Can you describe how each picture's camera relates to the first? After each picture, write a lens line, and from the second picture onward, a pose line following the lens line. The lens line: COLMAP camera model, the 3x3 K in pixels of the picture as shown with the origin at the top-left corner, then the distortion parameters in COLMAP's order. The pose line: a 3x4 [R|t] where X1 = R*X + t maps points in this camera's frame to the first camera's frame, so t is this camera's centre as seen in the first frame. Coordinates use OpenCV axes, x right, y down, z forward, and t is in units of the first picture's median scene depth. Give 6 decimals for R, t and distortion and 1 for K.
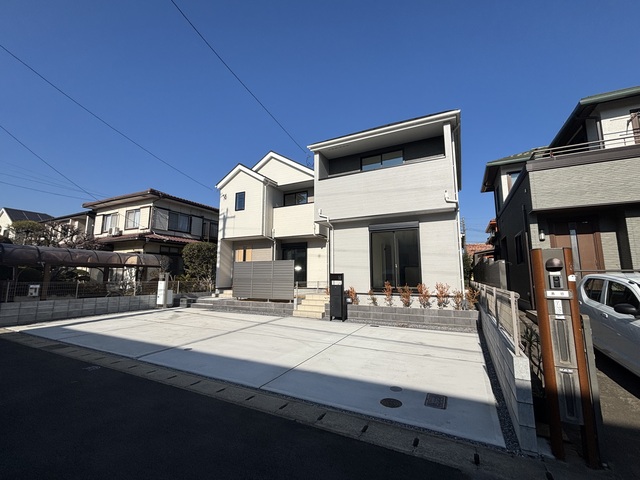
lens RADIAL K [[279.0, 0, 319.1], [0, 279.0, 237.9], [0, 0, 1]] dist [-0.001148, 0.000057]
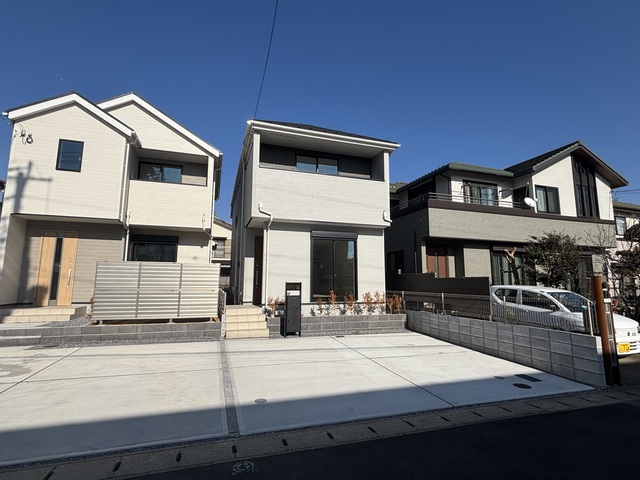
lens RADIAL K [[318.3, 0, 317.4], [0, 318.3, 240.0], [0, 0, 1]] dist [-0.000086, 0.001071]
pose [[0.705510, 0.093810, 0.702463, -0.586422], [-0.103219, 0.994233, -0.029106, 0.015642], [-0.701143, -0.051973, 0.711124, 0.239074]]
